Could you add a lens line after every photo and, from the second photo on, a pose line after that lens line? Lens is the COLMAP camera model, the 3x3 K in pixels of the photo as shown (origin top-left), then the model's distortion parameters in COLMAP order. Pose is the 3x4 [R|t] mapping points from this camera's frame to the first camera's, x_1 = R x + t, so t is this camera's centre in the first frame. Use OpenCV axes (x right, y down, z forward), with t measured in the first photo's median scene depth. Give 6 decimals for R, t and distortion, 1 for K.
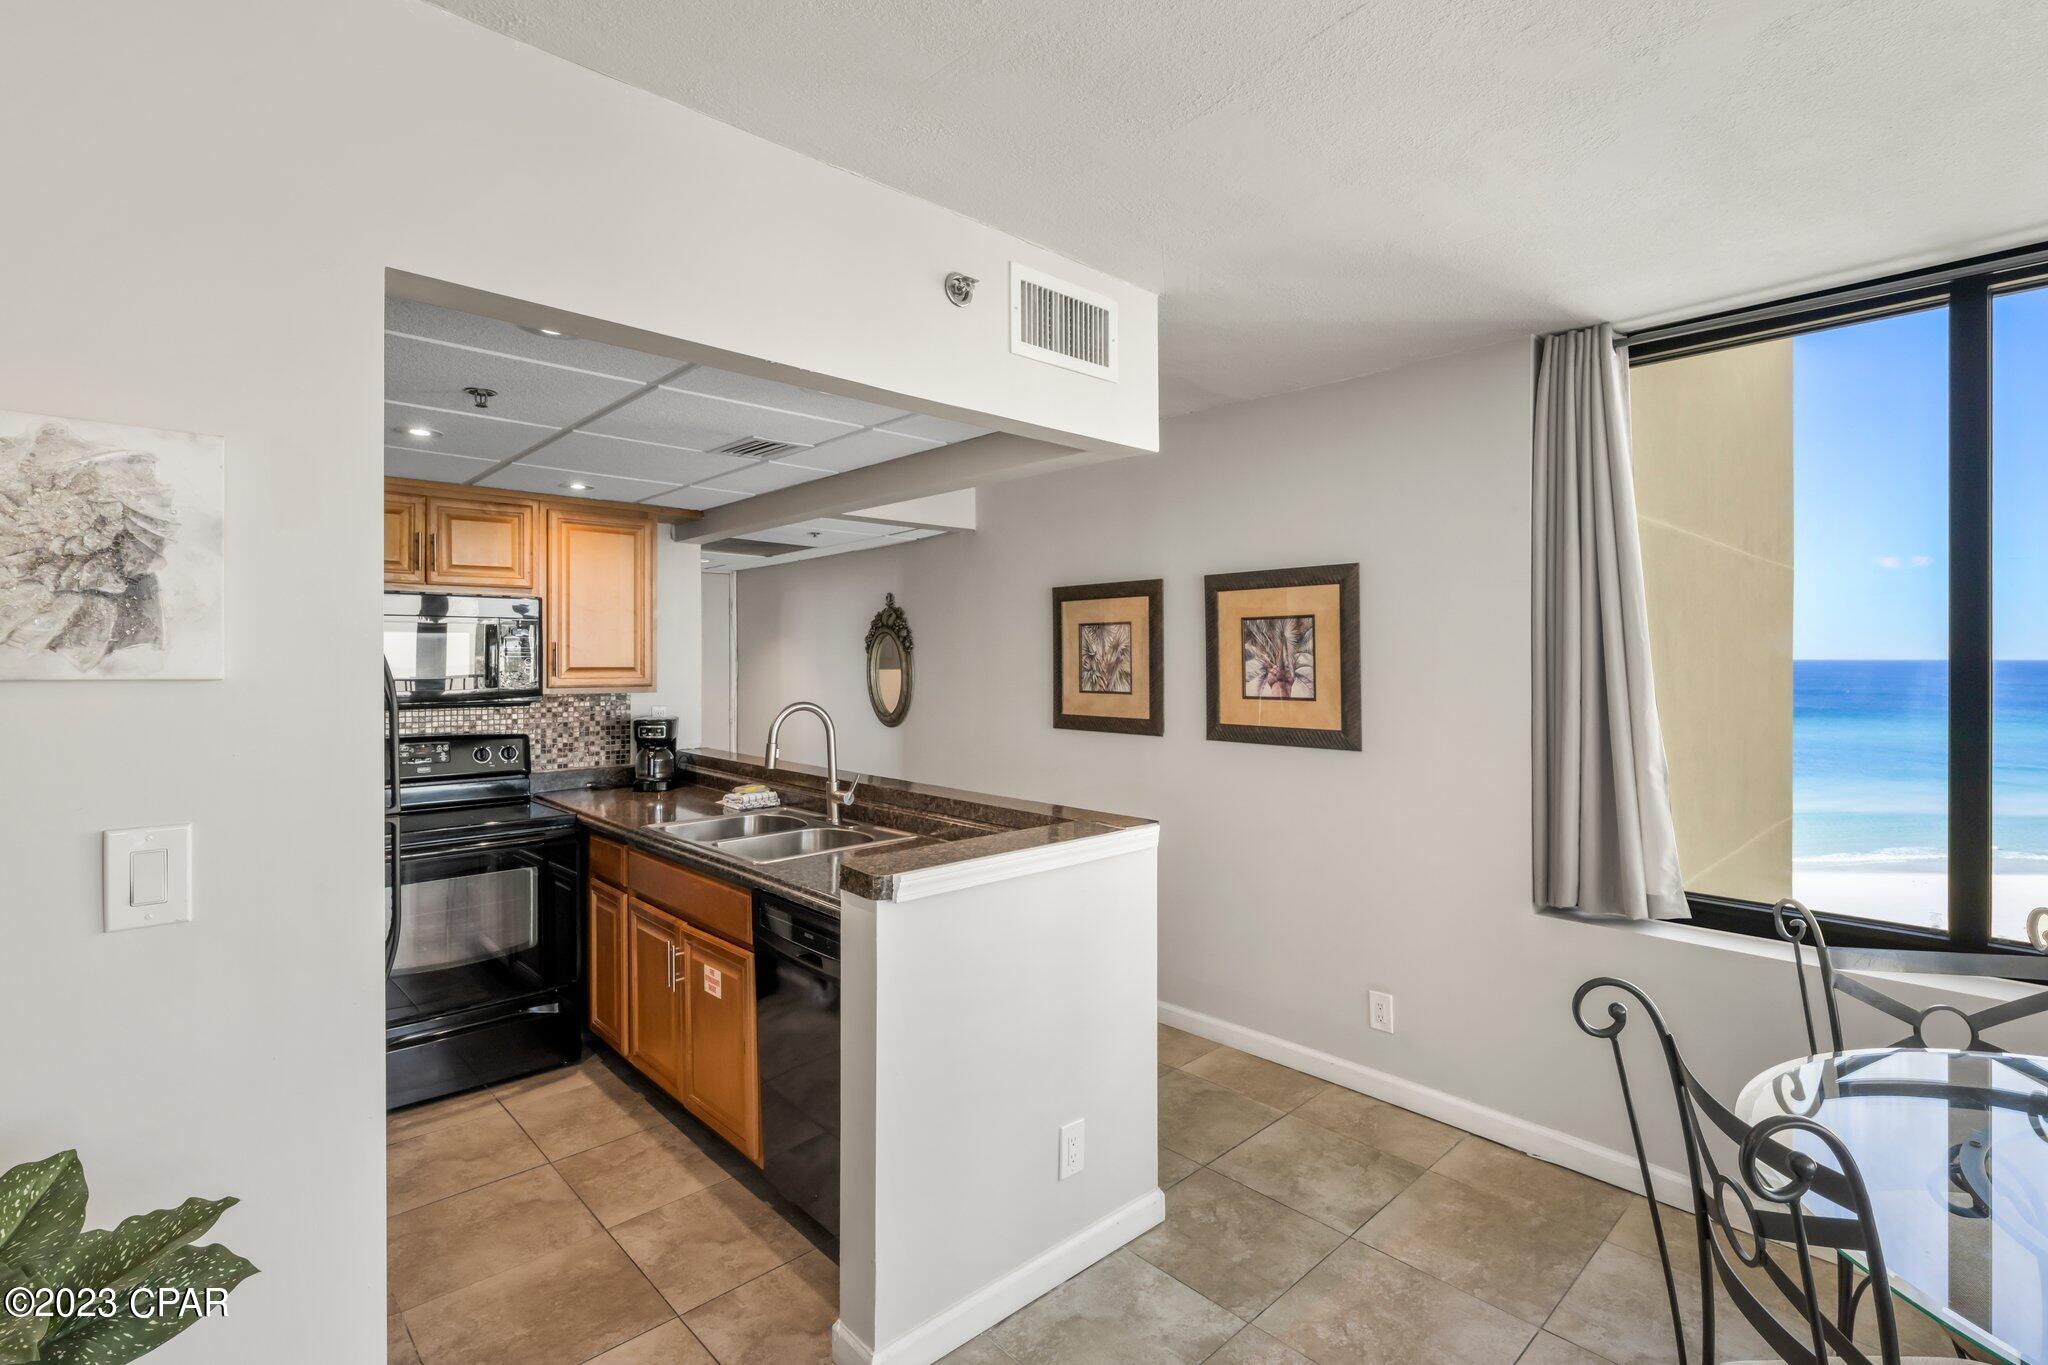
lens RADIAL K [[919.7, 0, 1045.8], [0, 919.7, 657.9], [0, 0, 1]] dist [0.000627, 0.001515]
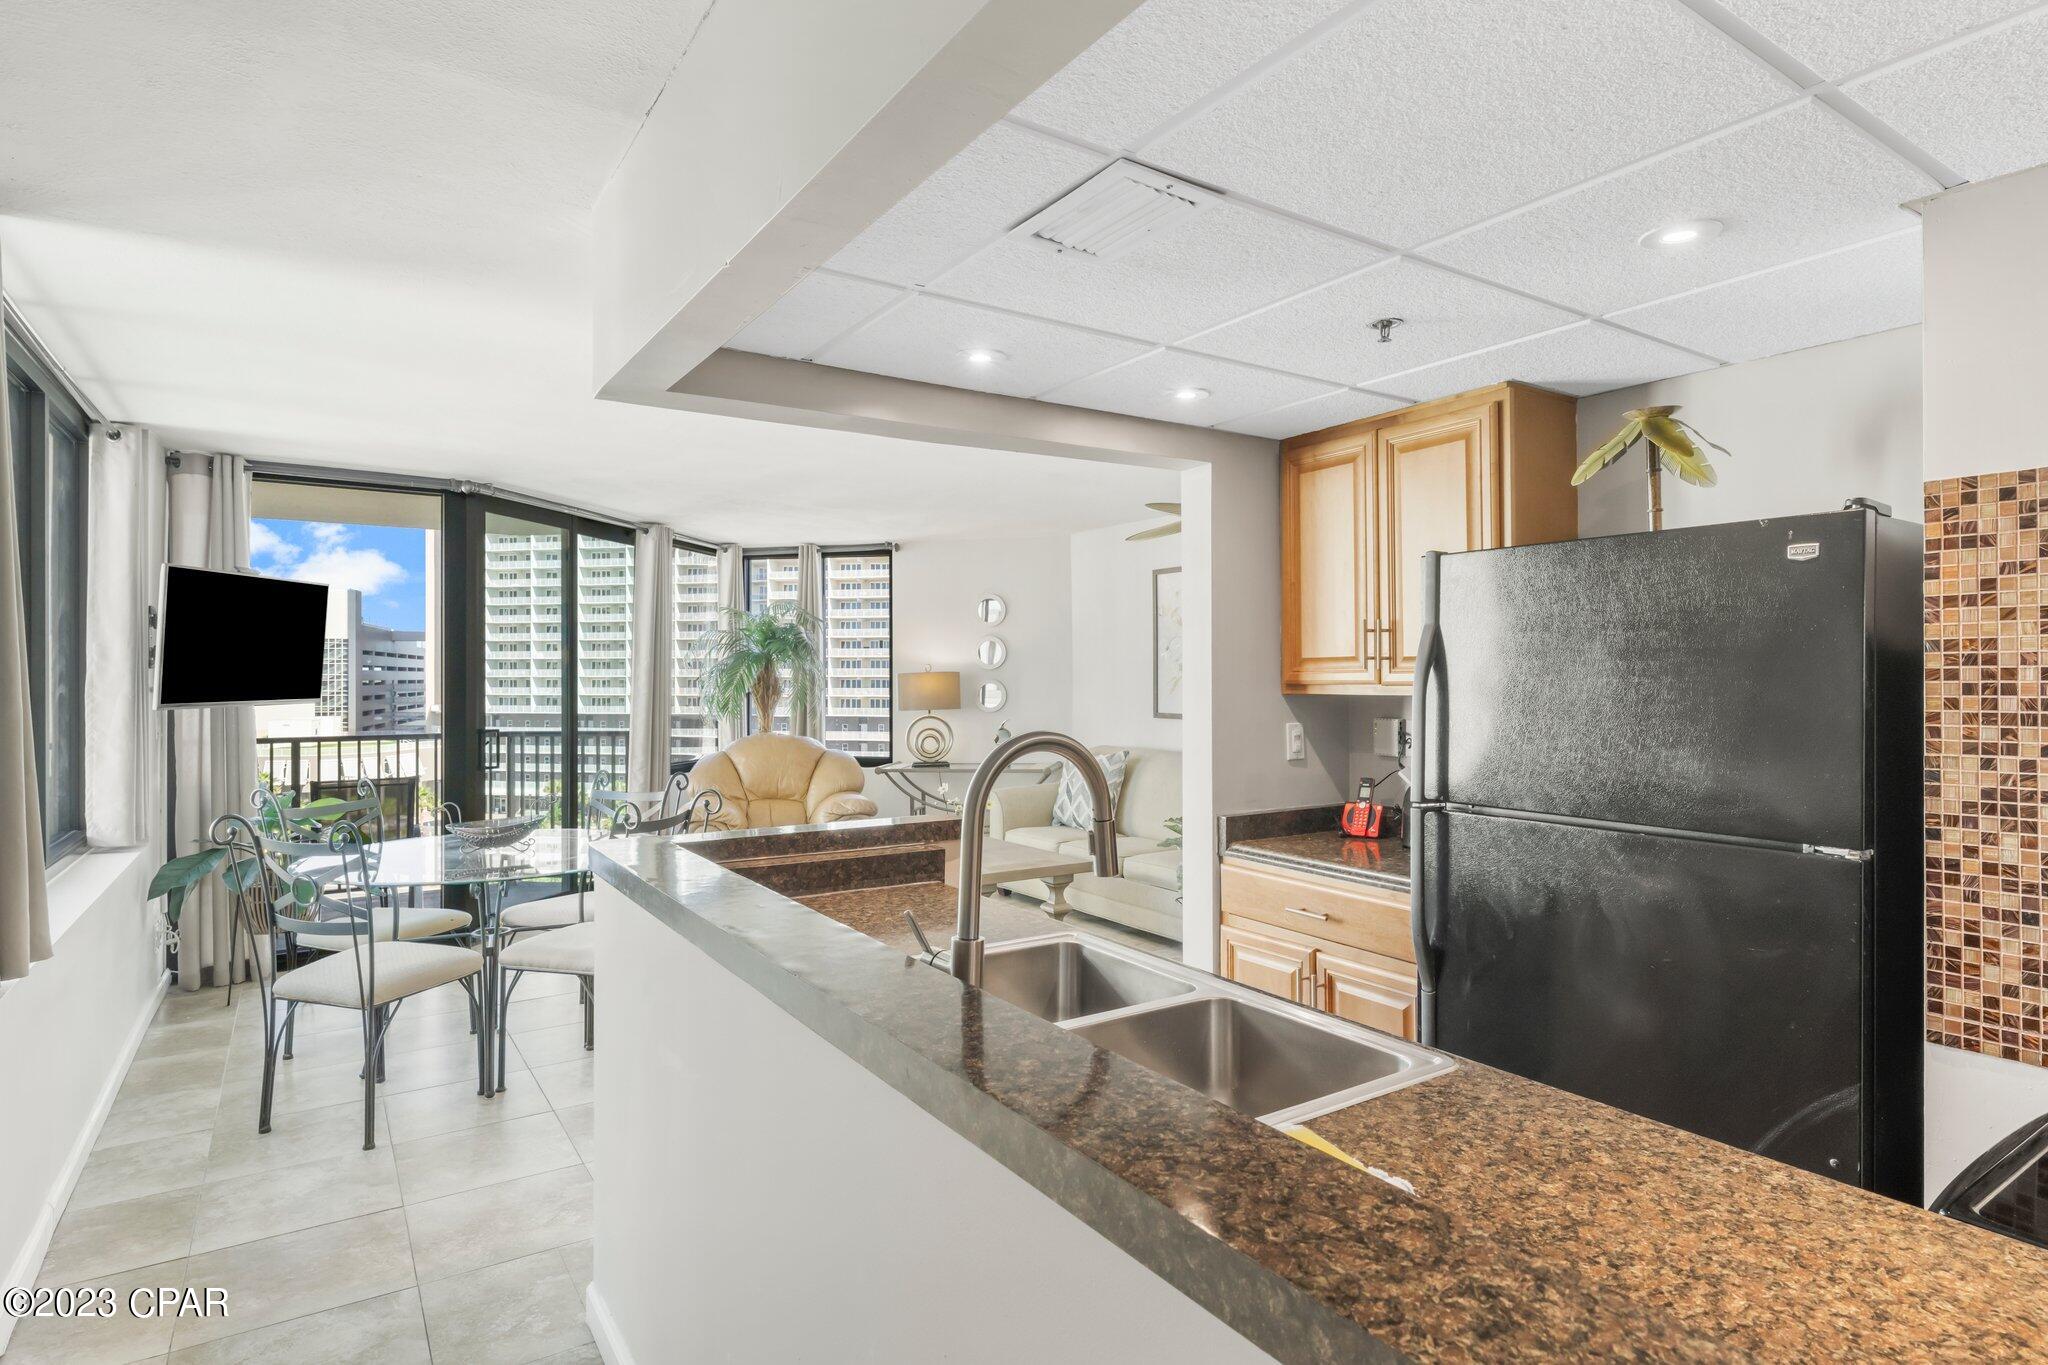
lens RADIAL K [[1079.6, 0, 1027.7], [0, 1079.6, 681.7], [0, 0, 1]] dist [0.000664, 0.000463]
pose [[-0.983632, 0.000620, 0.180190, -0.339251], [0.001746, 0.999980, 0.006090, 0.021975], [-0.180183, 0.006305, -0.983613, 1.453449]]
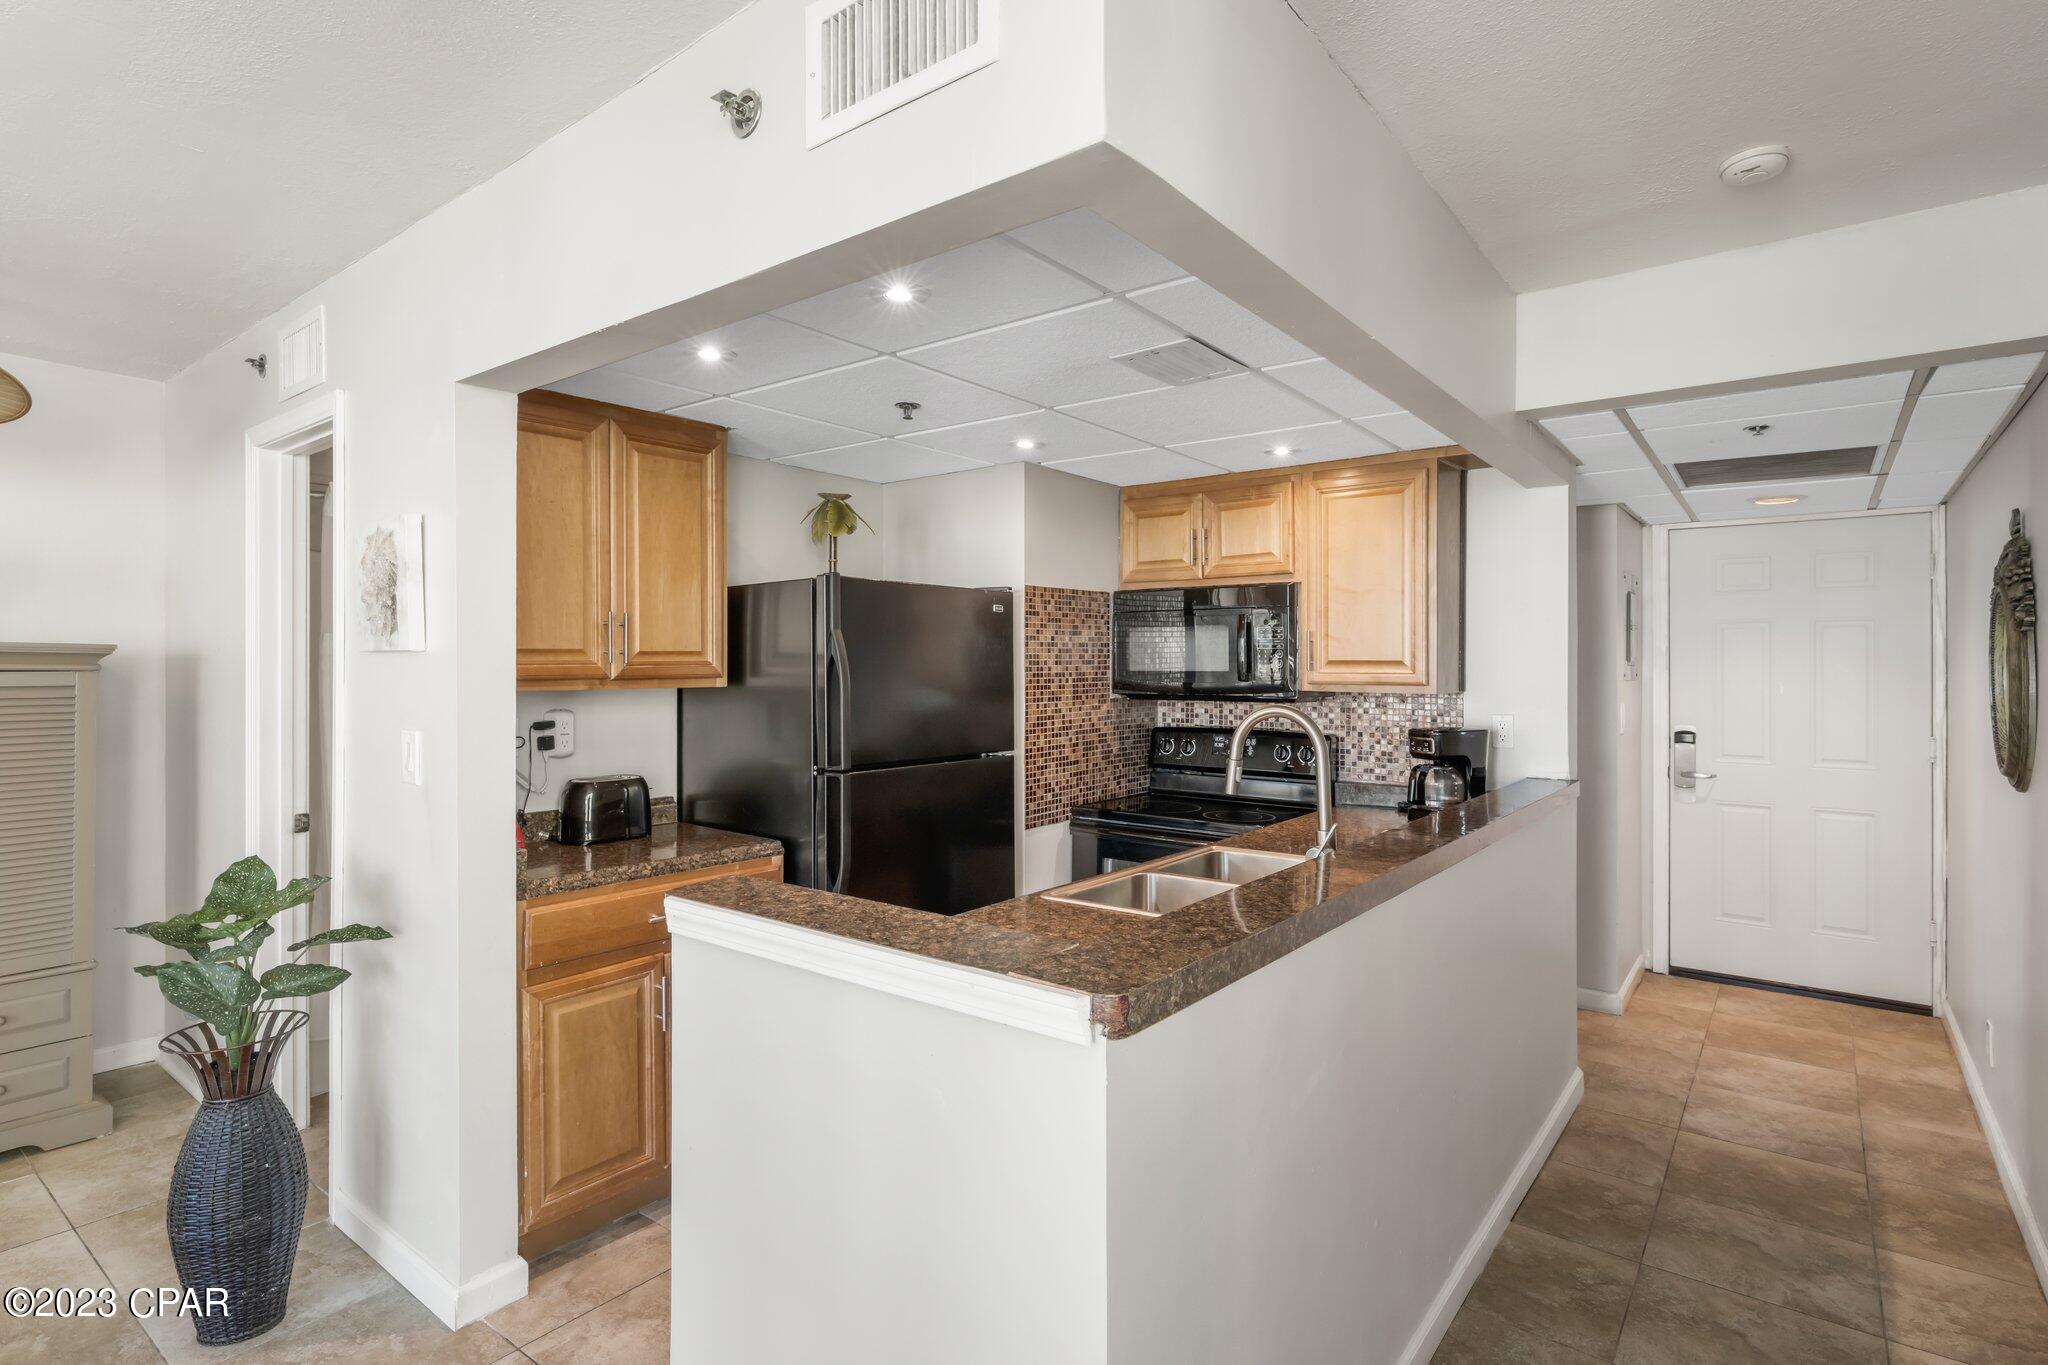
lens RADIAL K [[1020.0, 0, 1026.6], [0, 1020.0, 664.7], [0, 0, 1]] dist [-0.003896, 0.000494]
pose [[0.146916, 0.000434, -0.989149, 0.450797], [-0.001813, 0.999998, 0.000170, 0.017180], [0.989147, 0.001769, 0.146917, 0.687138]]
